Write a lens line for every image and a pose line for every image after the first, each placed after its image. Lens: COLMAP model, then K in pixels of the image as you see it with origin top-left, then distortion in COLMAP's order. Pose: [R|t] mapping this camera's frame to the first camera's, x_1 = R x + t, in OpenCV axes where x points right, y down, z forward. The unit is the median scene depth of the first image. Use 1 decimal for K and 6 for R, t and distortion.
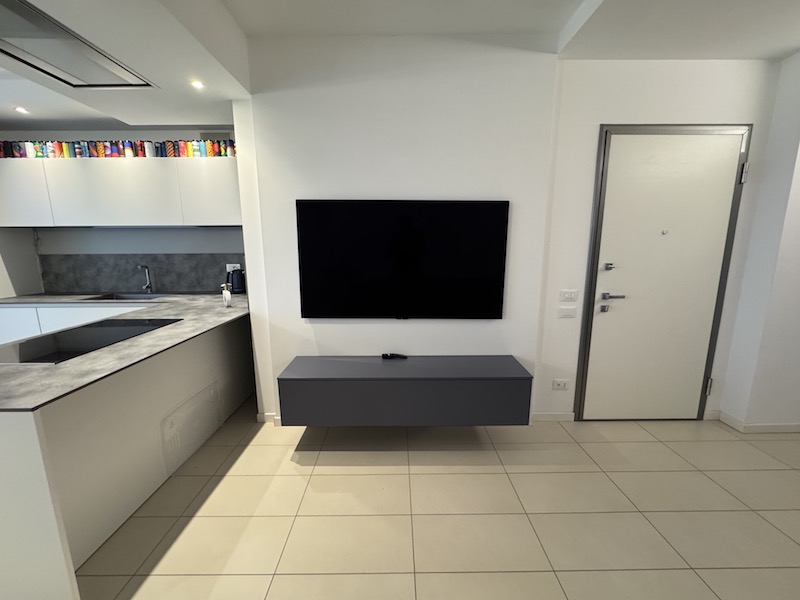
lens RADIAL K [[319.5, 0, 399.0], [0, 319.5, 299.0], [0, 0, 1]] dist [-0.006449, 0.001352]
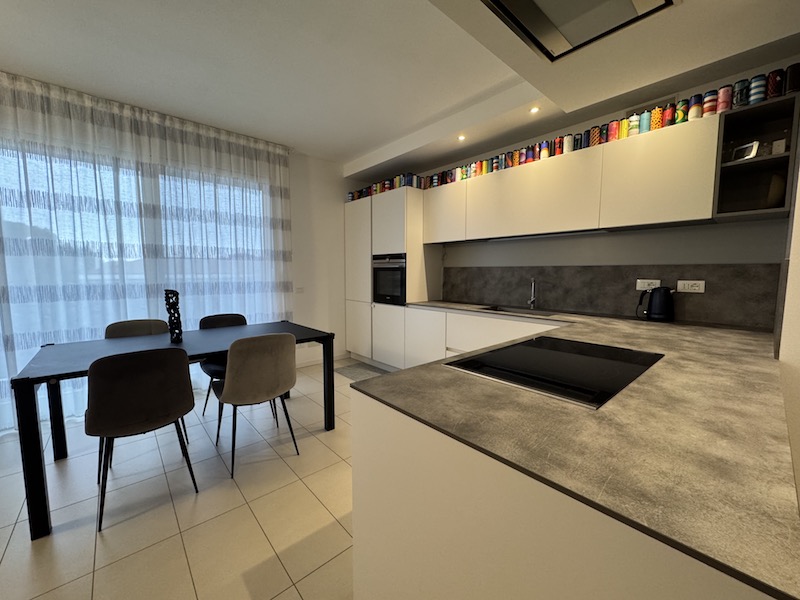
lens RADIAL K [[319.5, 0, 399.3], [0, 319.5, 300.2], [0, 0, 1]] dist [-0.006449, 0.001352]
pose [[0.656700, 0.074349, -0.750478, -0.408110], [-0.132535, 0.991019, -0.017794, 0.026665], [0.742414, 0.111149, 0.660656, 0.135386]]
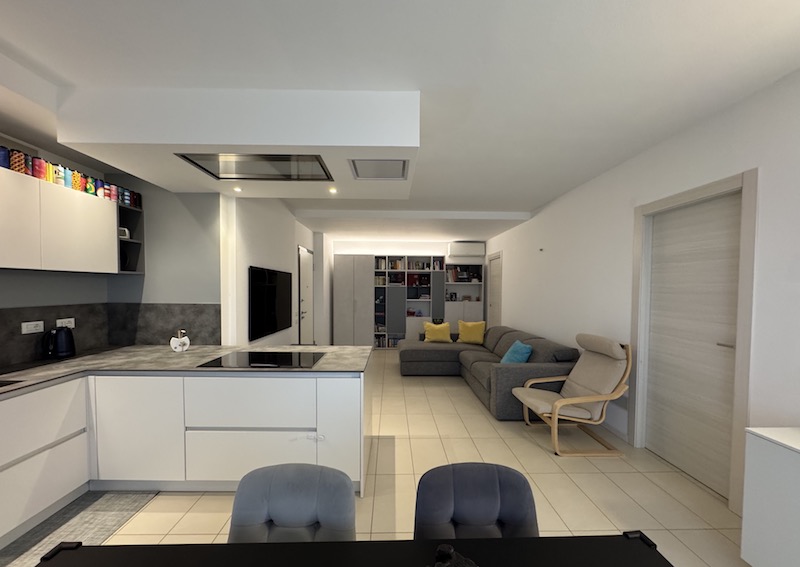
lens RADIAL K [[320.4, 0, 397.9], [0, 320.4, 298.5], [0, 0, 1]] dist [-0.006148, 0.000937]
pose [[-0.014465, -0.030670, 0.999425, -1.453195], [0.161290, 0.986368, 0.032604, -0.063252], [-0.986801, 0.161669, -0.009321, 0.234178]]
